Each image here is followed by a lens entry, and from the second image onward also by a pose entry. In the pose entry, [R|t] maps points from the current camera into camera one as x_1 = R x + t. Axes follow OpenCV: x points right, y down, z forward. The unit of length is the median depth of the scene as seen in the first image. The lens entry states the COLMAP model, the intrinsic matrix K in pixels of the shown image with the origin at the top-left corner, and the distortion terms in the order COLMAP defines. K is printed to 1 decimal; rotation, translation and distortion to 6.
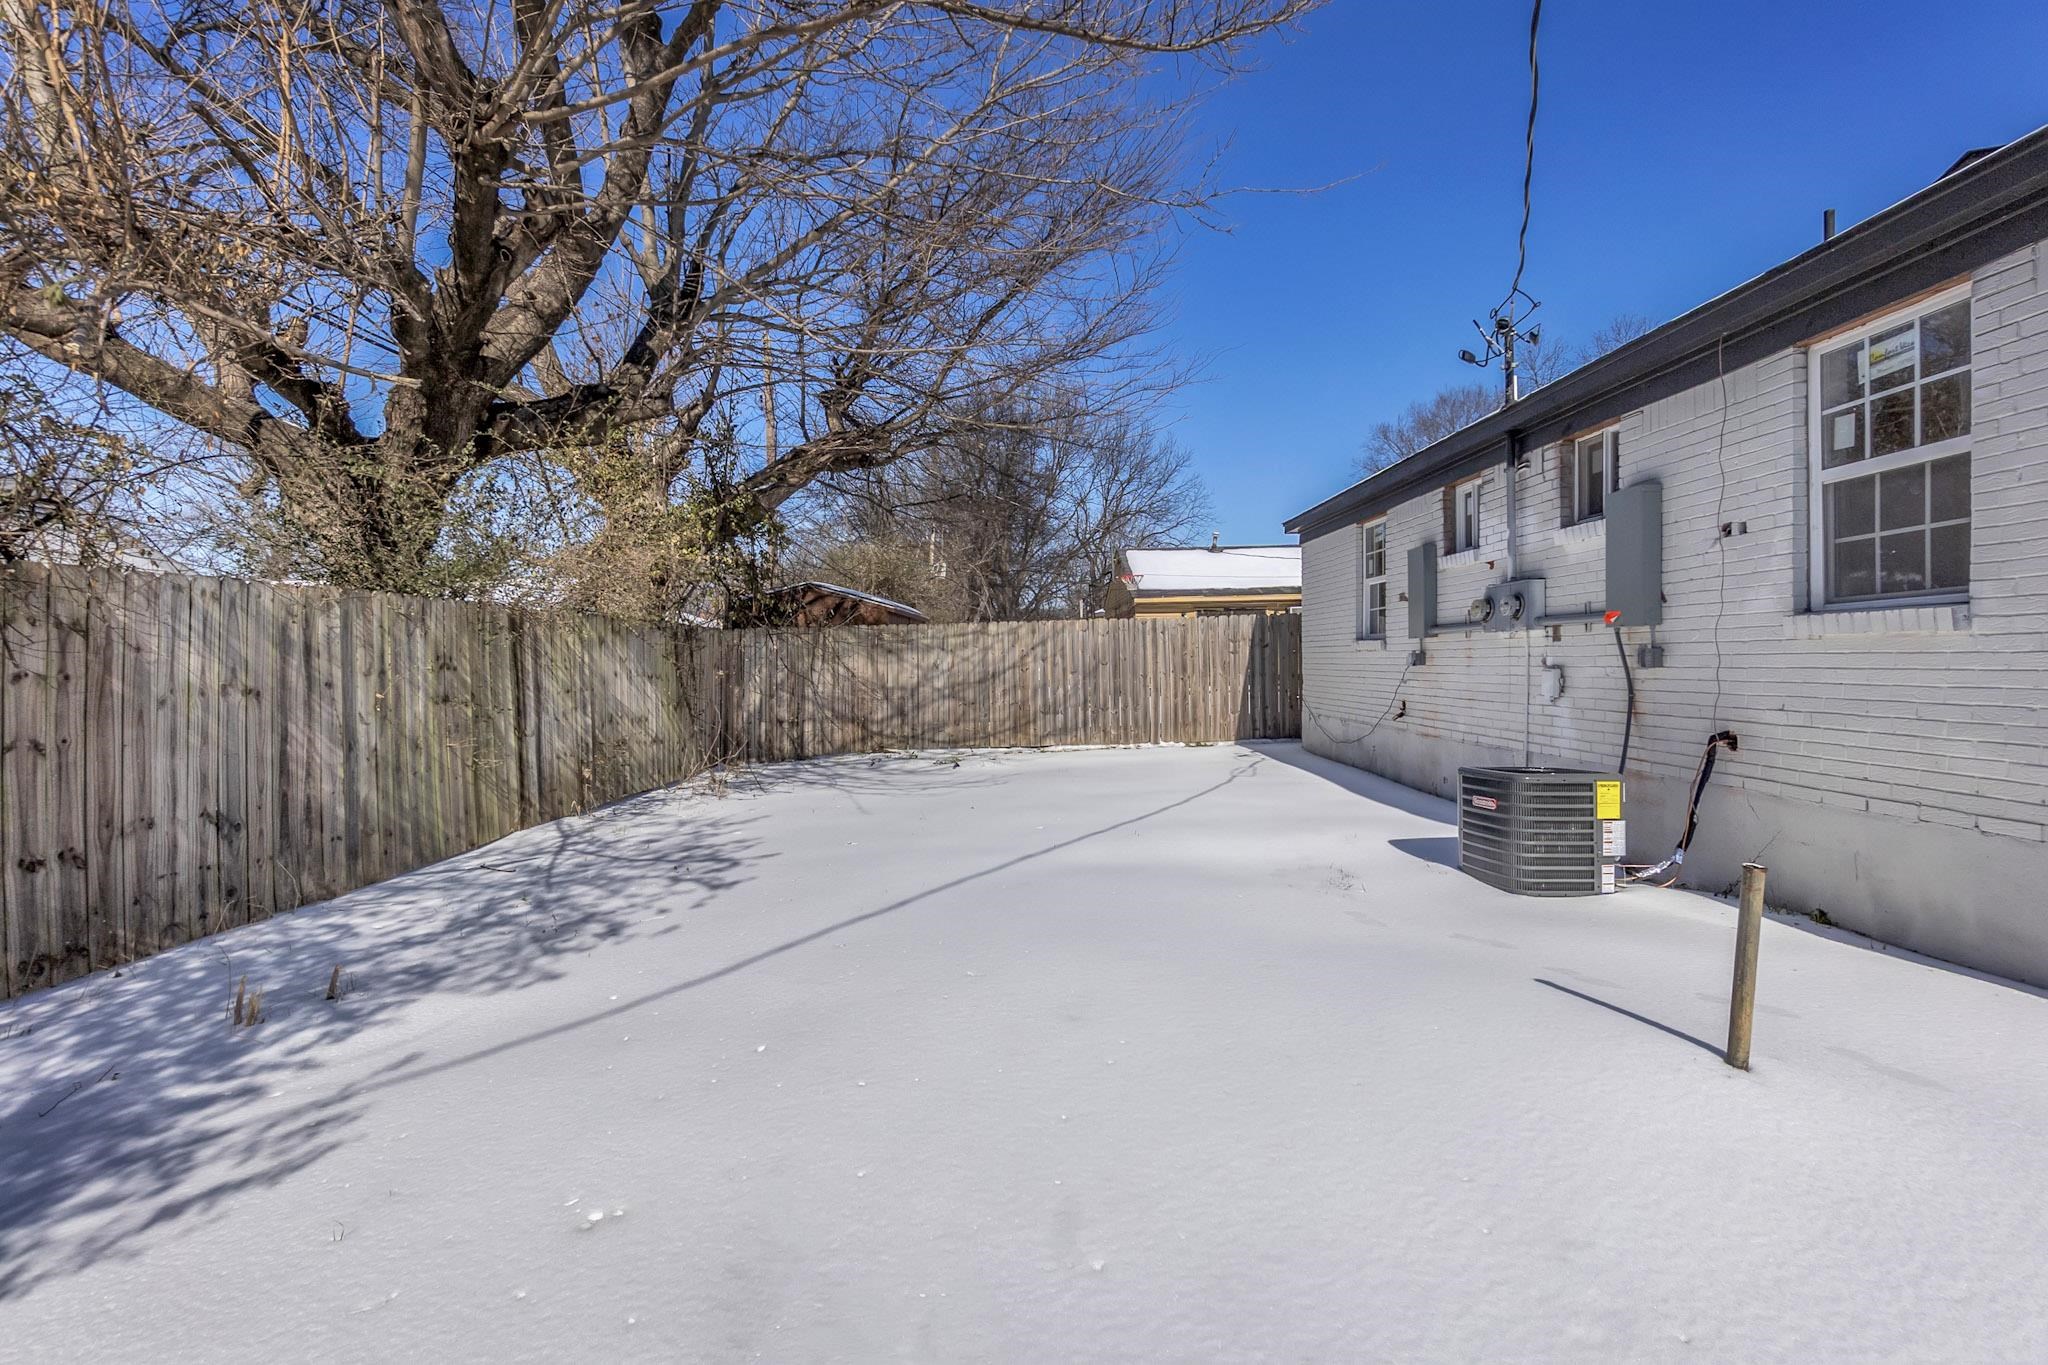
lens RADIAL K [[940.0, 0, 1011.2], [0, 940.0, 667.4], [0, 0, 1]] dist [-0.002174, 0.000463]
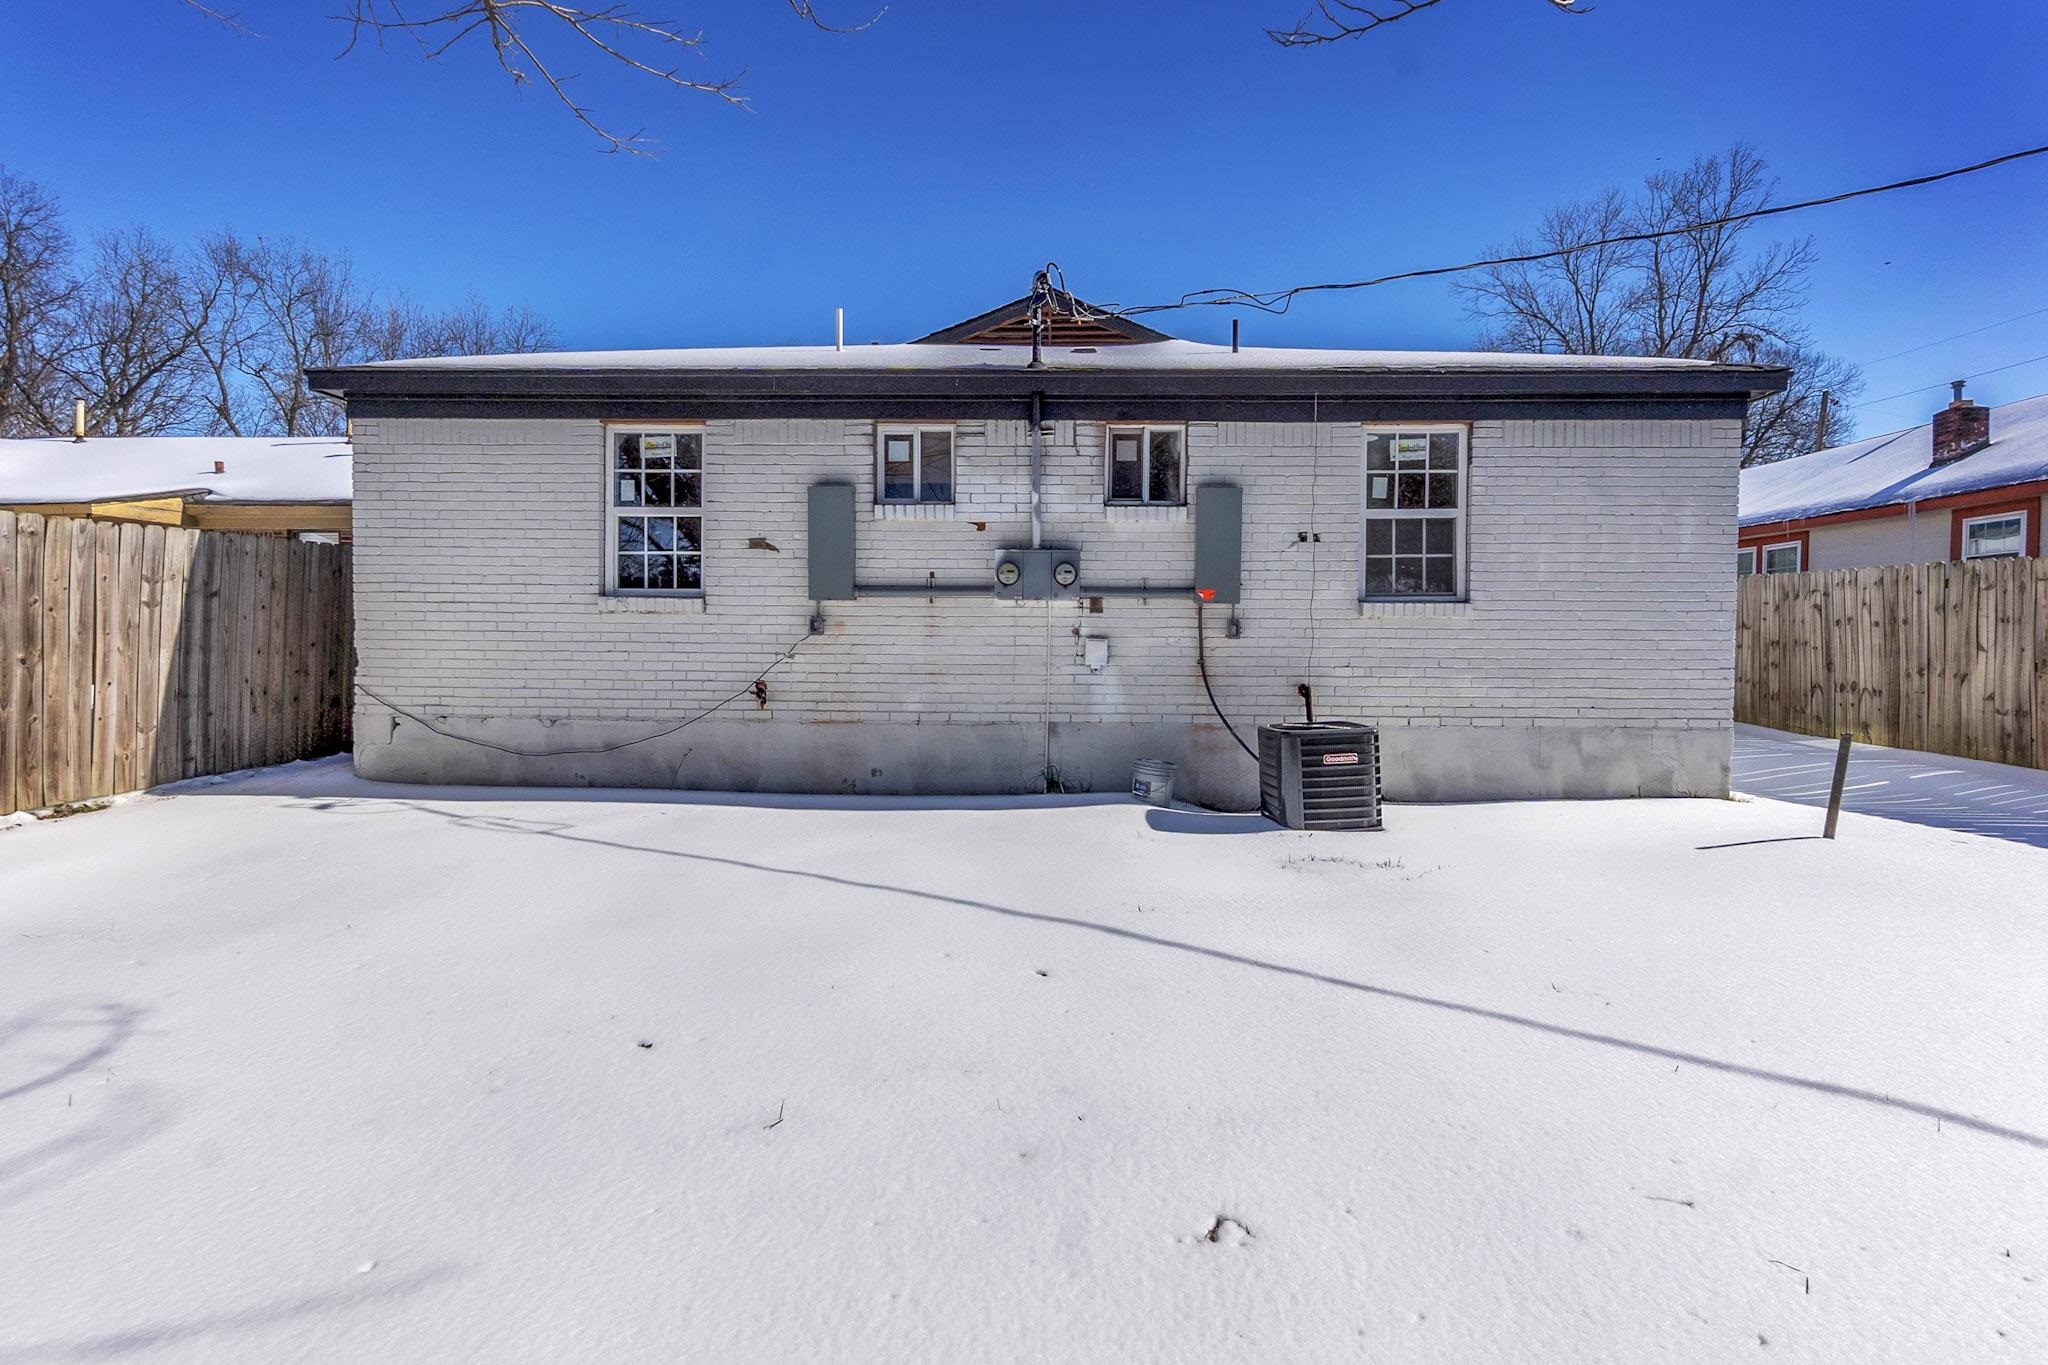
lens RADIAL K [[940.0, 0, 1011.2], [0, 940.0, 667.4], [0, 0, 1]] dist [-0.002174, 0.000463]
pose [[-0.002559, -0.006591, 0.999975, -0.513662], [0.000974, 0.999978, 0.006594, 0.028982], [-0.999996, 0.000991, -0.002552, 1.215285]]
